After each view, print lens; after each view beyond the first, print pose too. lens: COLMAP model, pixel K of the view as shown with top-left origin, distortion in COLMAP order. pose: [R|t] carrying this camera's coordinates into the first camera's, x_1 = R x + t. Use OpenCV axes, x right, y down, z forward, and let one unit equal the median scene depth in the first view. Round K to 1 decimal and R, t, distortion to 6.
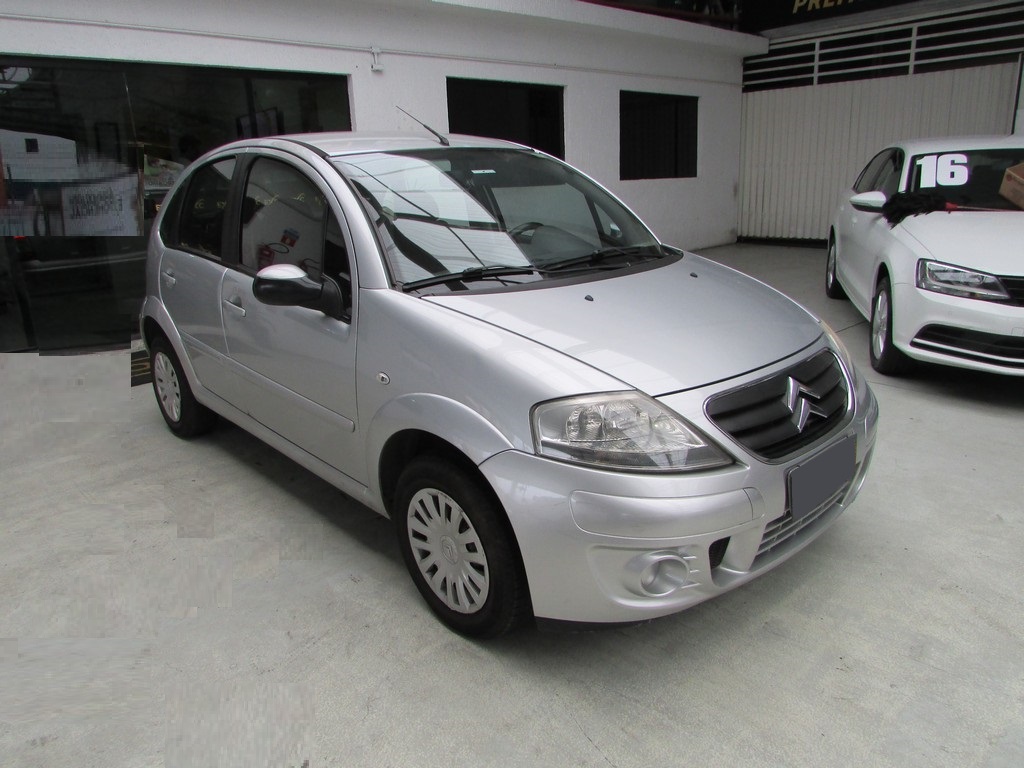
lens RADIAL K [[722.9, 0, 515.4], [0, 722.9, 403.6], [0, 0, 1]] dist [-0.024844, 0.003450]
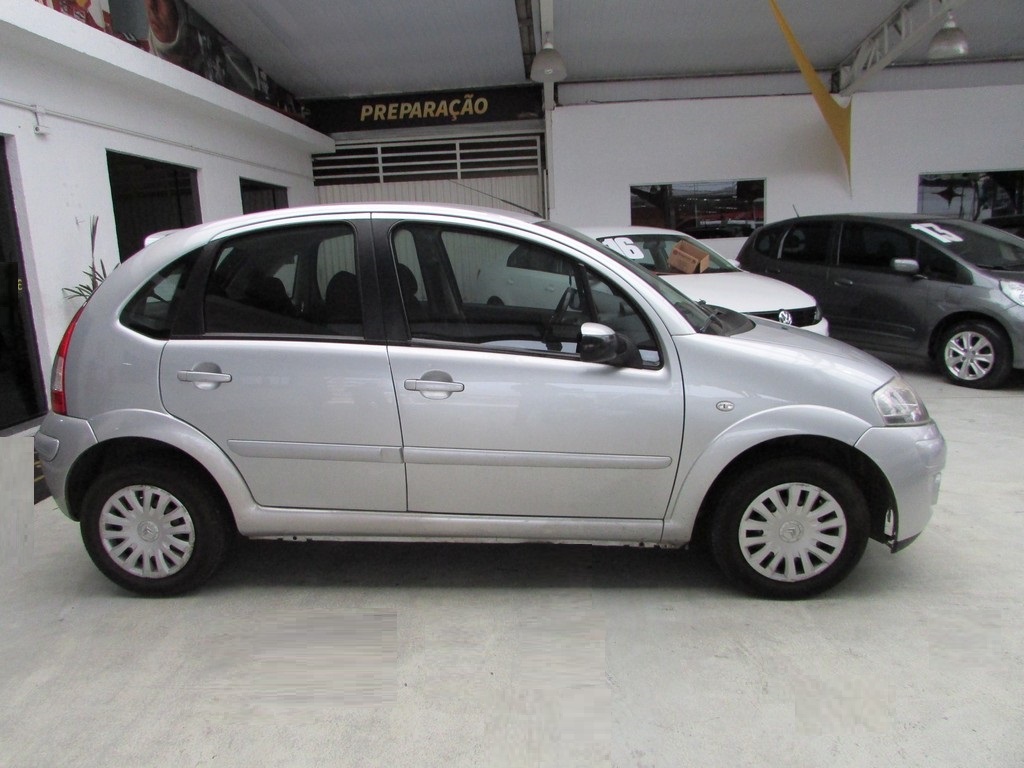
lens RADIAL K [[728.8, 0, 514.1], [0, 728.8, 385.7], [0, 0, 1]] dist [-0.000296, 0.002342]
pose [[0.713391, -0.129272, 0.688739, -0.307474], [0.227371, 0.972365, -0.053002, -0.020269], [-0.662854, 0.194410, 0.723069, 0.086282]]
